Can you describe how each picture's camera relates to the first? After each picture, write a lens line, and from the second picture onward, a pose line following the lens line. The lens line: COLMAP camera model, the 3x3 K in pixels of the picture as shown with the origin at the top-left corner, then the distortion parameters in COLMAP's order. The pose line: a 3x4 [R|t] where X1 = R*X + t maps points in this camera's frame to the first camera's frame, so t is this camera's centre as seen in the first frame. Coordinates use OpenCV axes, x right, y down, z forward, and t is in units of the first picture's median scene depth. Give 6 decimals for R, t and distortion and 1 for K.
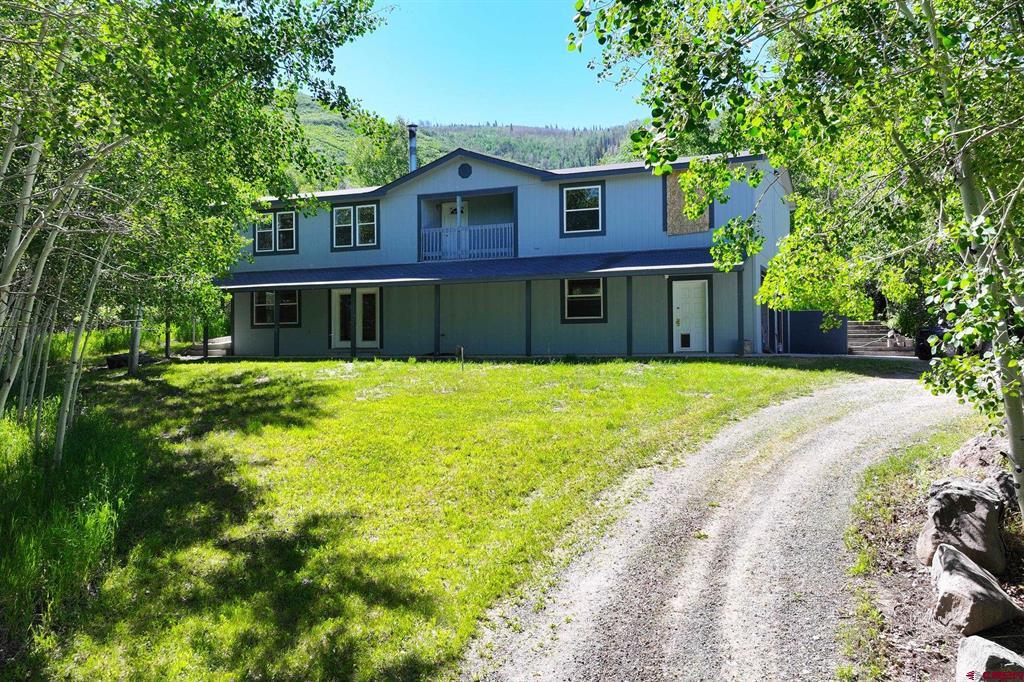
lens RADIAL K [[803.0, 0, 534.5], [0, 803.0, 340.0], [0, 0, 1]] dist [0.004989, -0.001795]
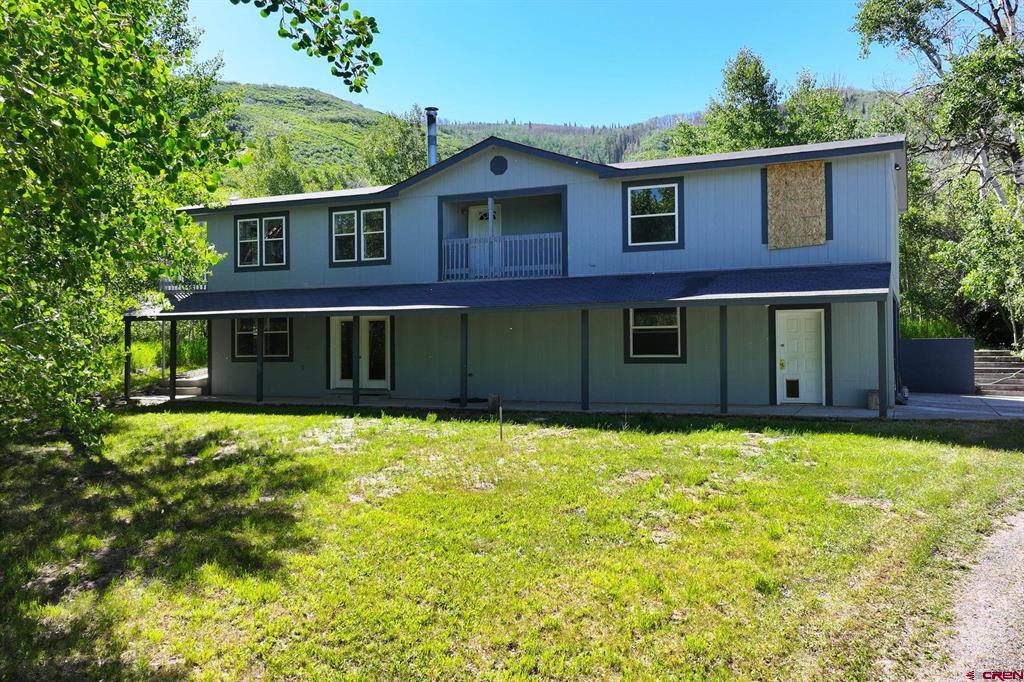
lens RADIAL K [[806.2, 0, 550.7], [0, 806.2, 338.9], [0, 0, 1]] dist [-0.003768, -0.001462]
pose [[0.999994, -0.001164, -0.003393, -0.036070], [0.001165, 0.999999, 0.000276, -0.044967], [0.003393, -0.000280, 0.999994, 0.231615]]
